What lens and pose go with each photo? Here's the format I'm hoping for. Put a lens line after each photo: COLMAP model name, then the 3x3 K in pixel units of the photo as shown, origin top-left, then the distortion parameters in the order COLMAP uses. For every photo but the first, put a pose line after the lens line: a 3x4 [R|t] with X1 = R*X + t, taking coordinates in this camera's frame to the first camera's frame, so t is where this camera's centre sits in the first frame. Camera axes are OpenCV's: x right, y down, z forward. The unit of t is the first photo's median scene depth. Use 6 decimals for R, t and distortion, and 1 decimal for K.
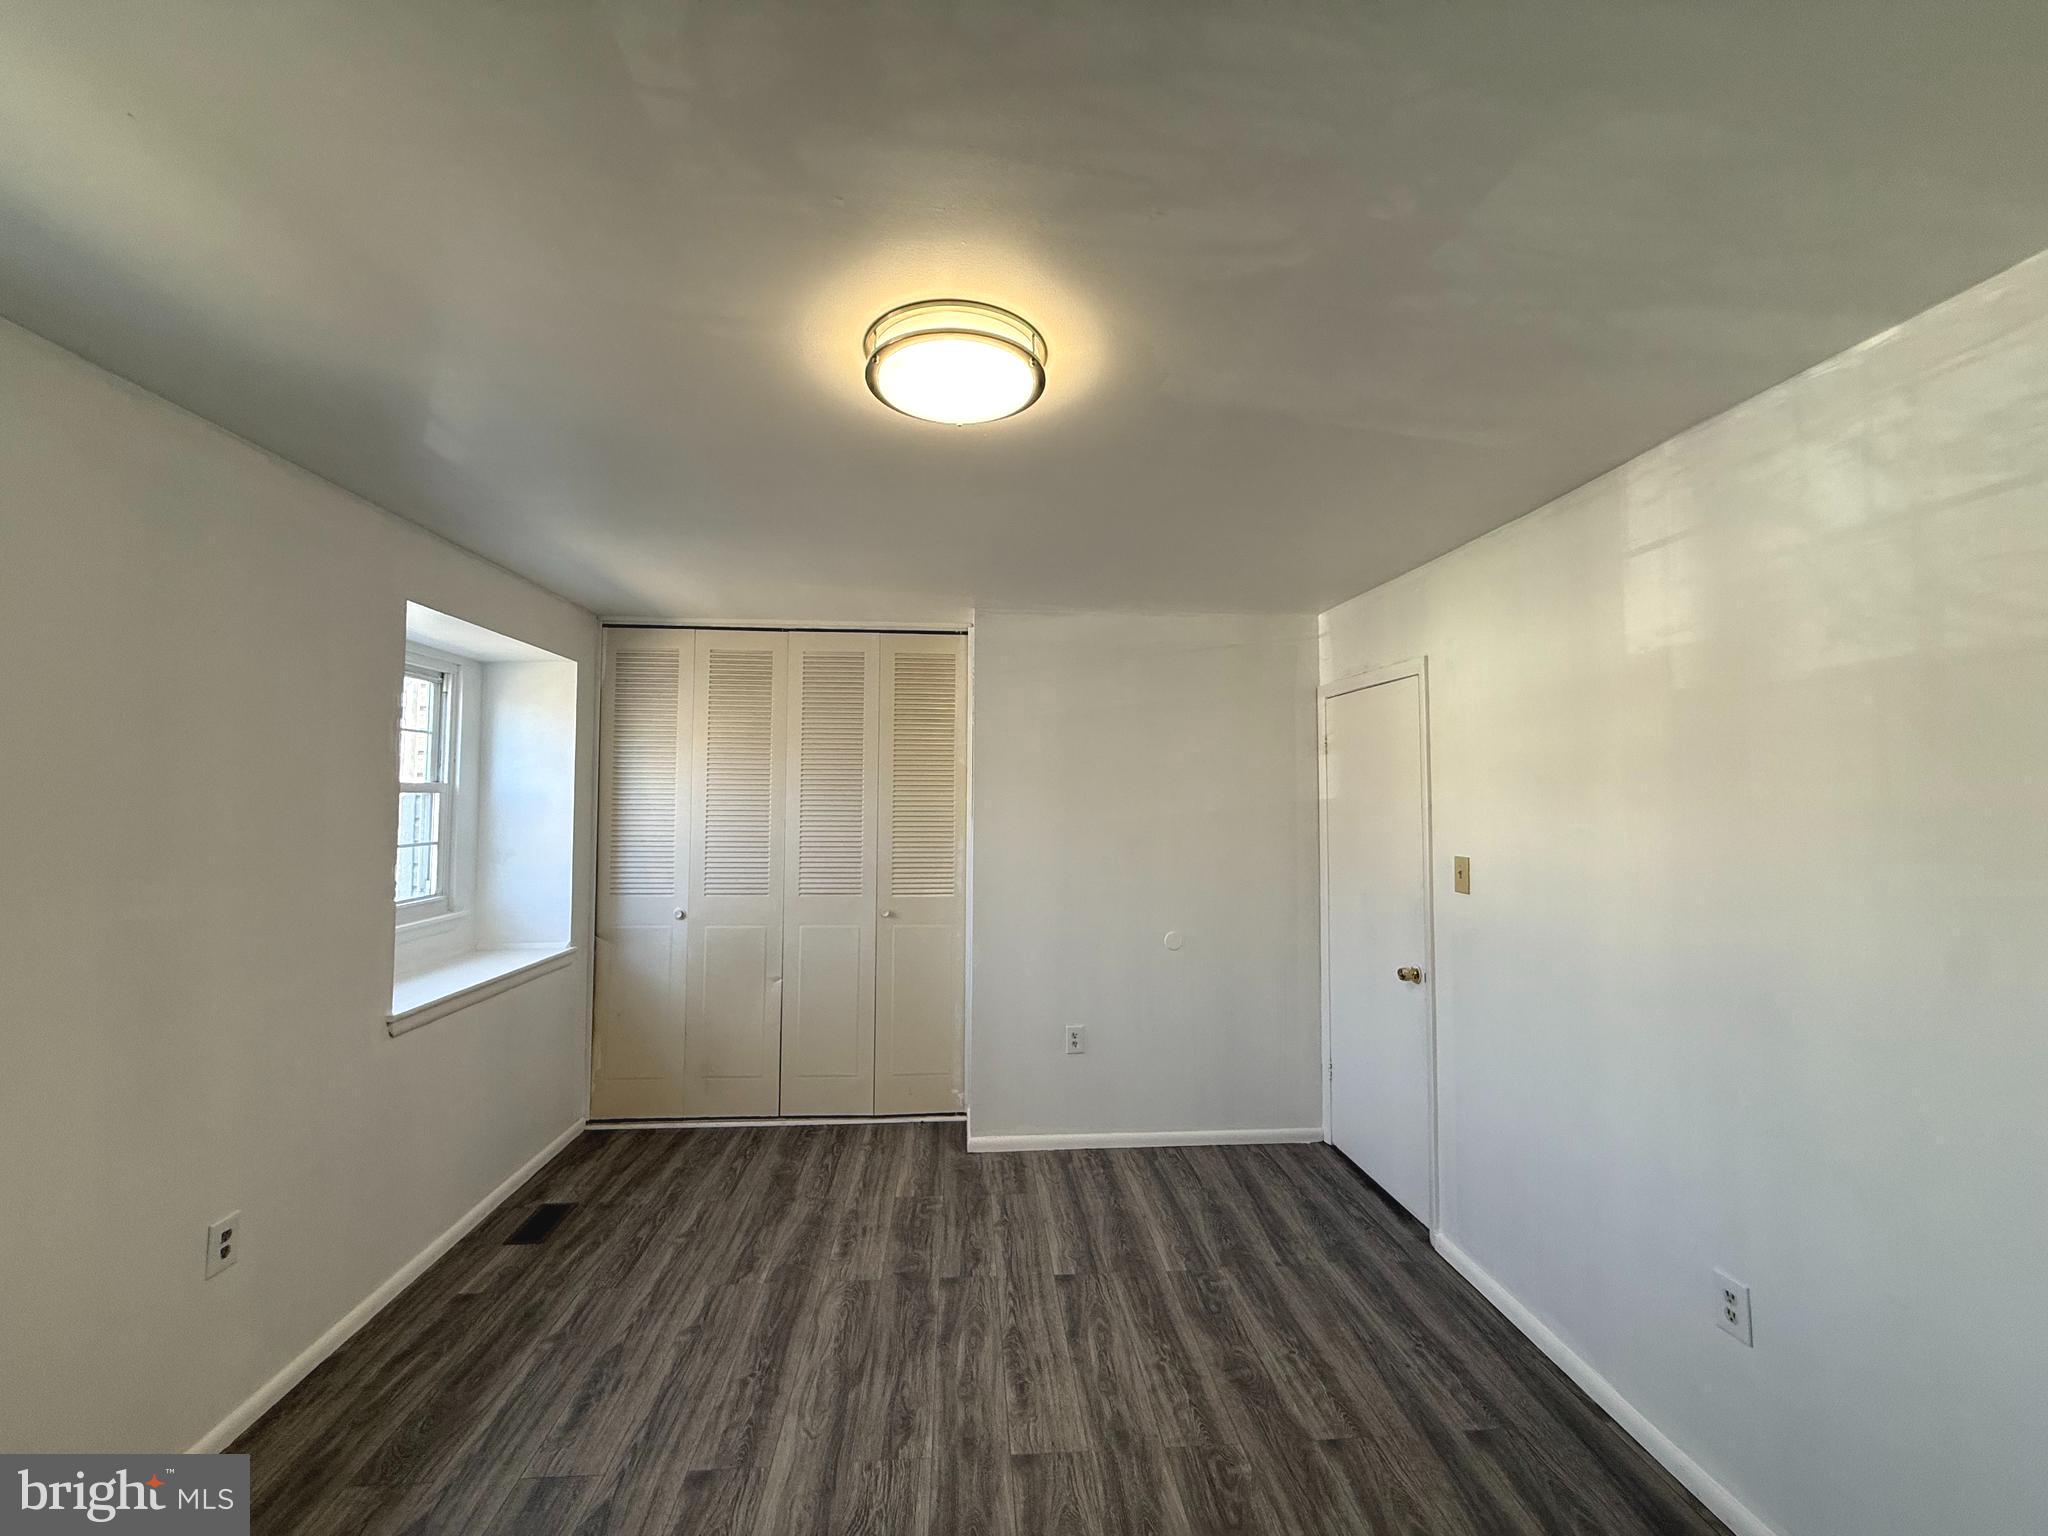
lens RADIAL K [[808.7, 0, 1003.5], [0, 808.7, 765.6], [0, 0, 1]] dist [0.001220, 0.000104]
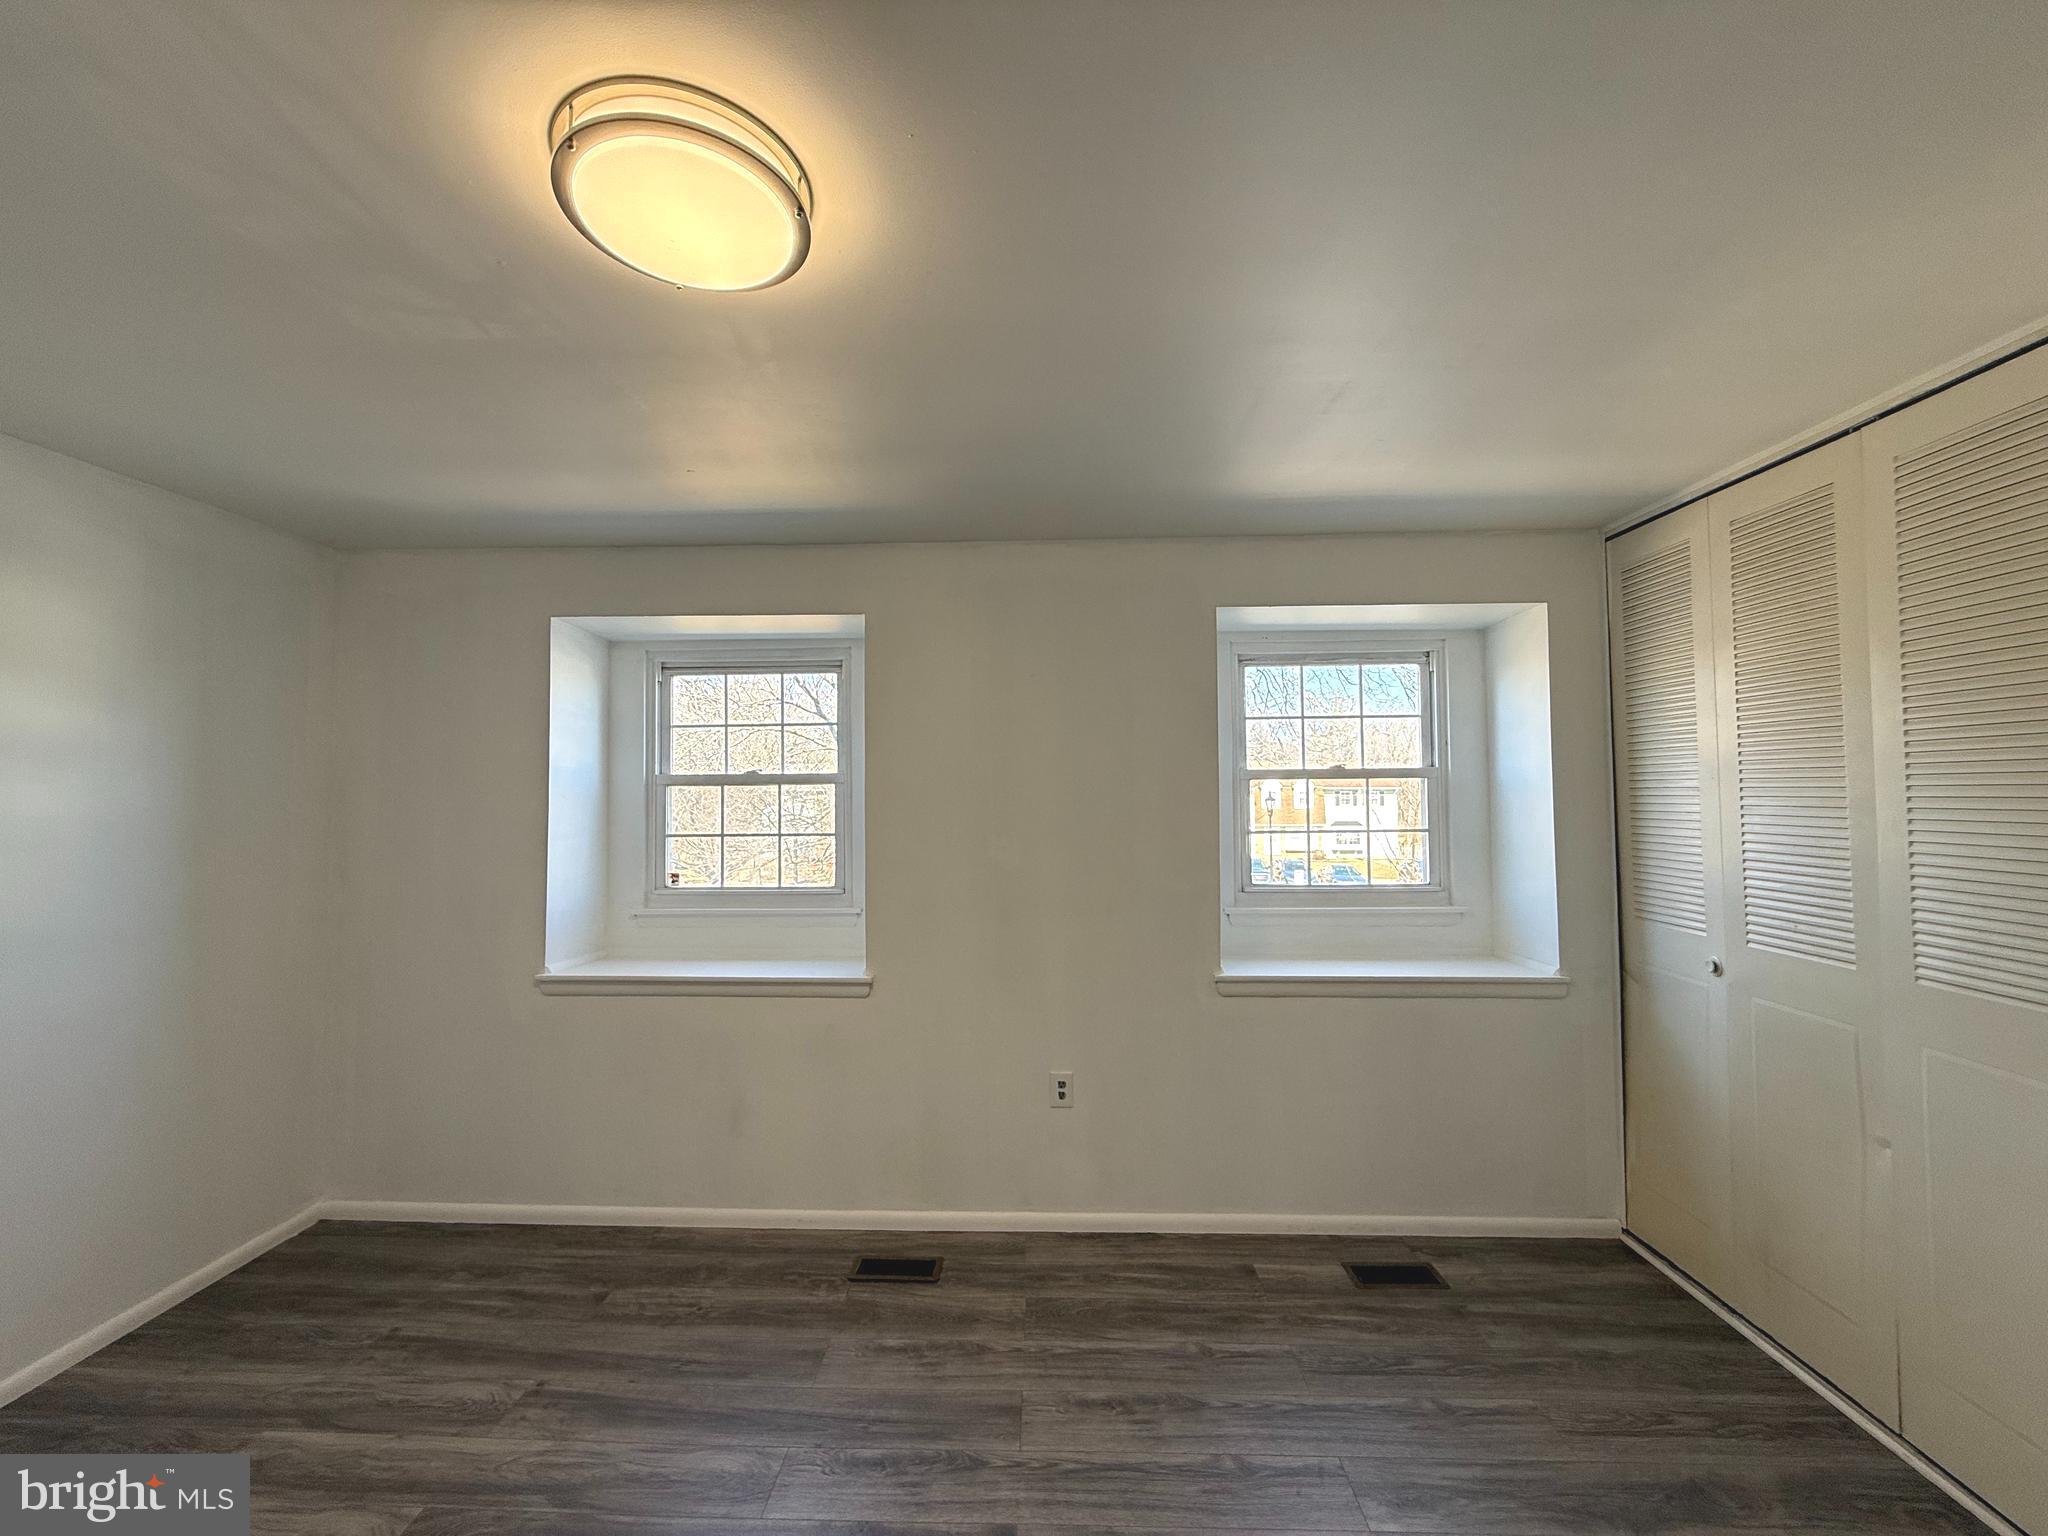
lens RADIAL K [[808.7, 0, 1022.8], [0, 808.7, 759.4], [0, 0, 1]] dist [0.001220, 0.000104]
pose [[-0.083908, -0.045014, -0.995456, 0.402003], [0.048510, 0.997610, -0.049200, 0.049795], [0.995292, -0.052418, -0.081524, 0.829172]]
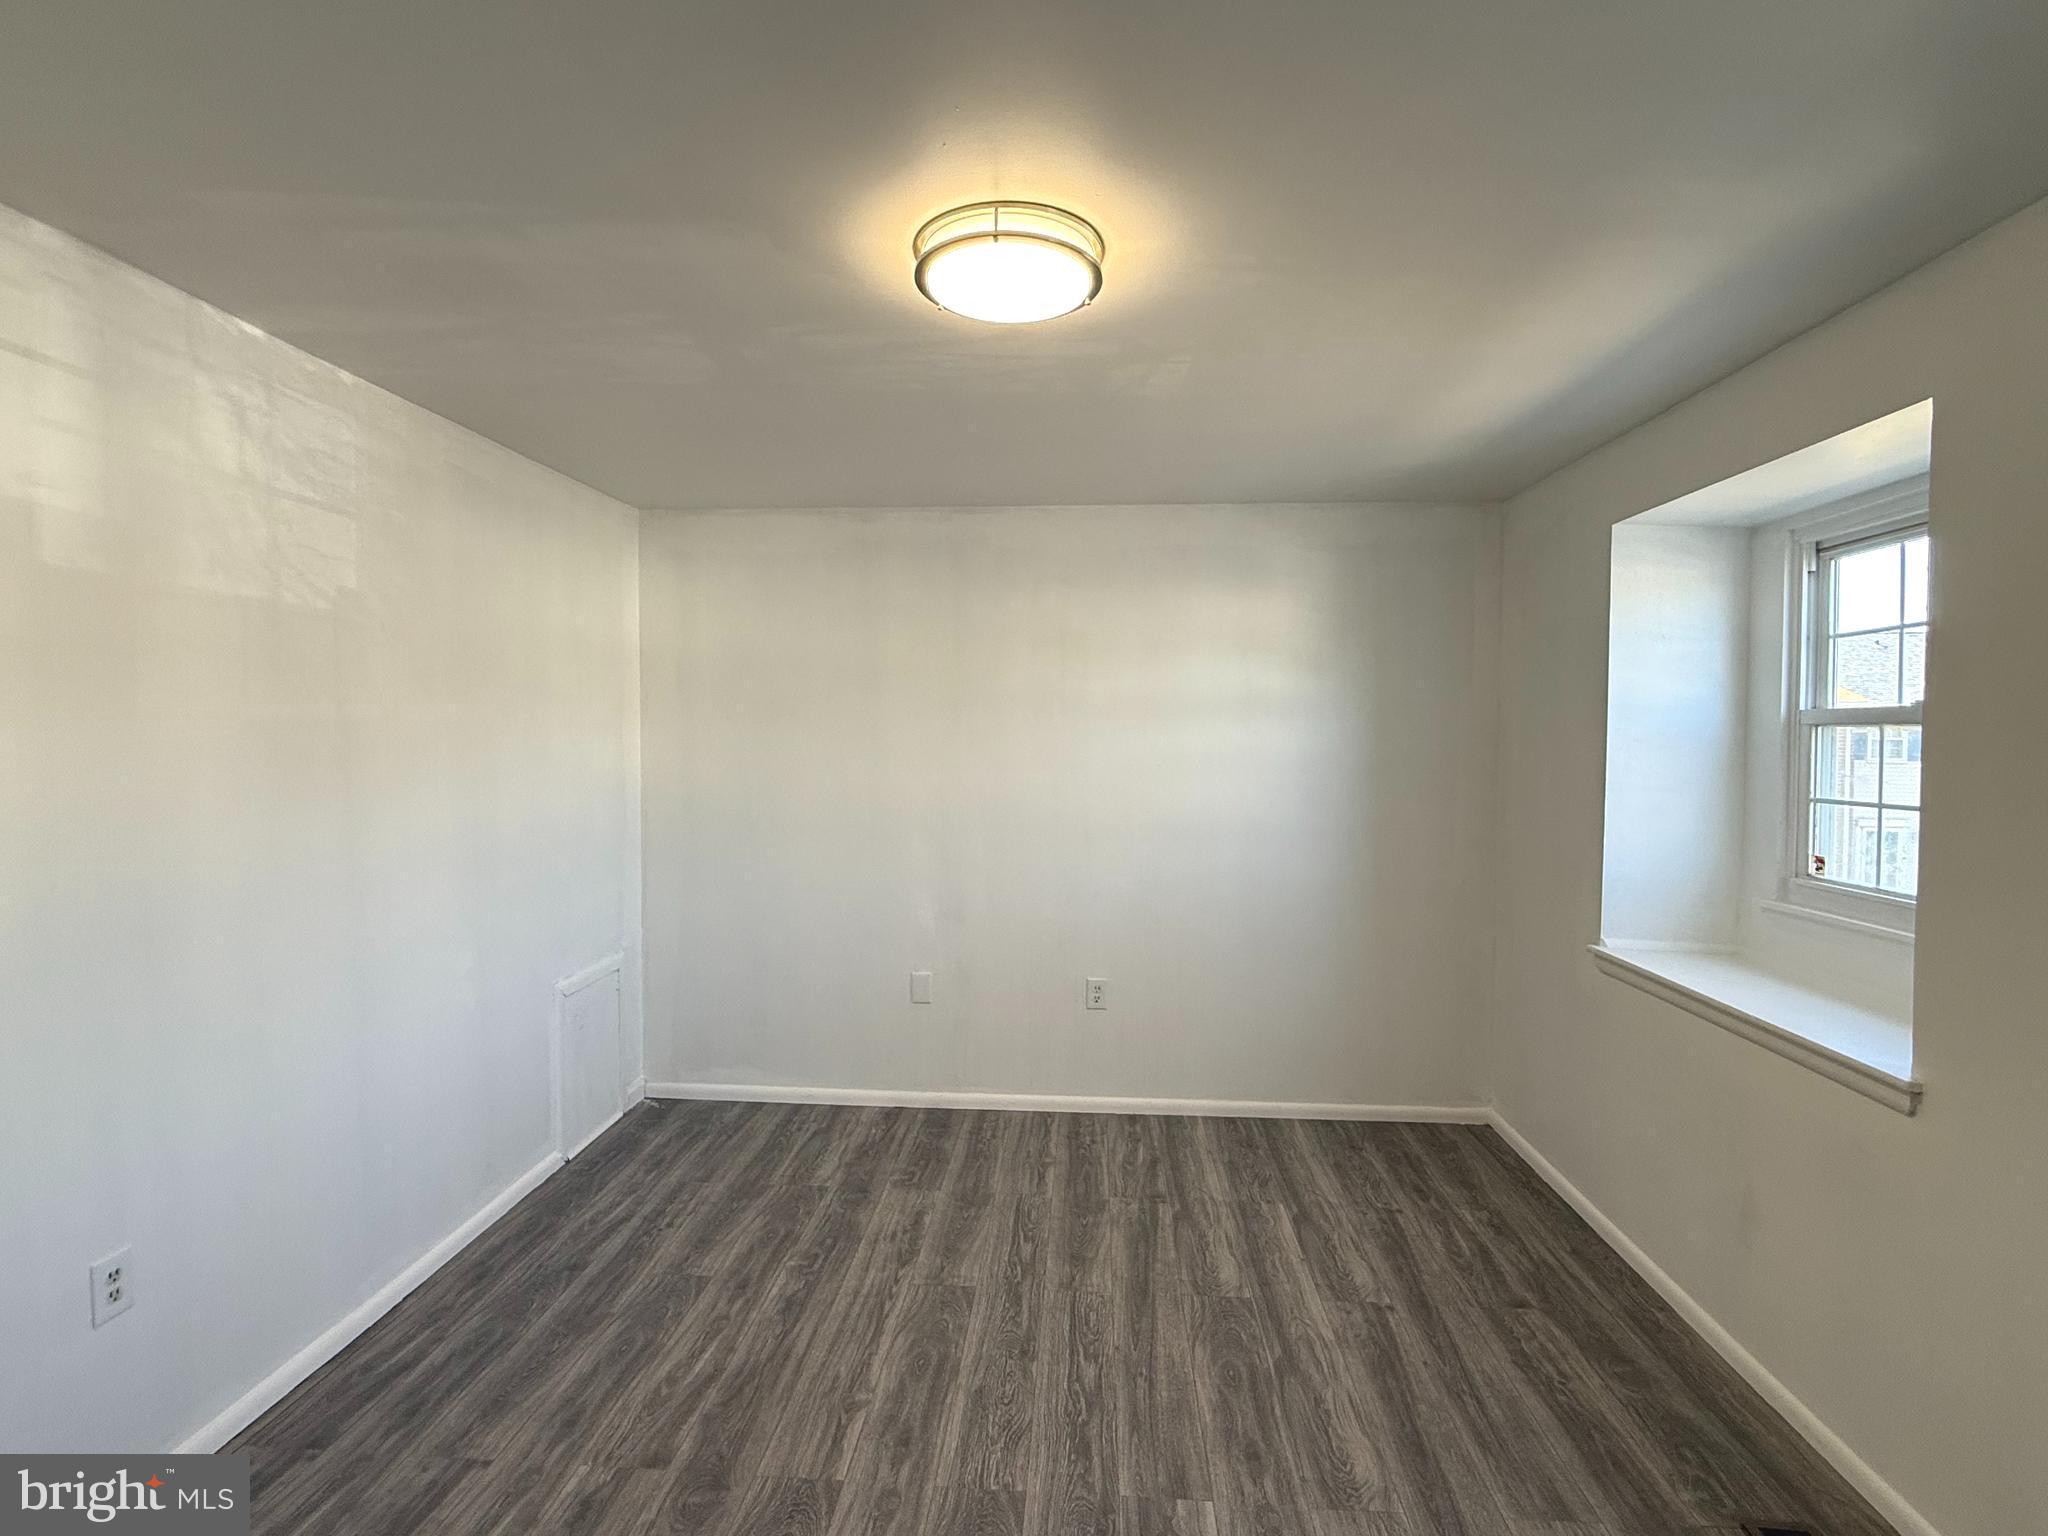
lens RADIAL K [[990.4, 0, 1027.2], [0, 990.4, 765.3], [0, 0, 1]] dist [0.002875, -0.000012]
pose [[-0.992985, -0.012076, 0.117618, -0.137396], [-0.013989, 0.999783, -0.015453, 0.071705], [-0.117406, -0.016990, -0.992939, 1.321216]]
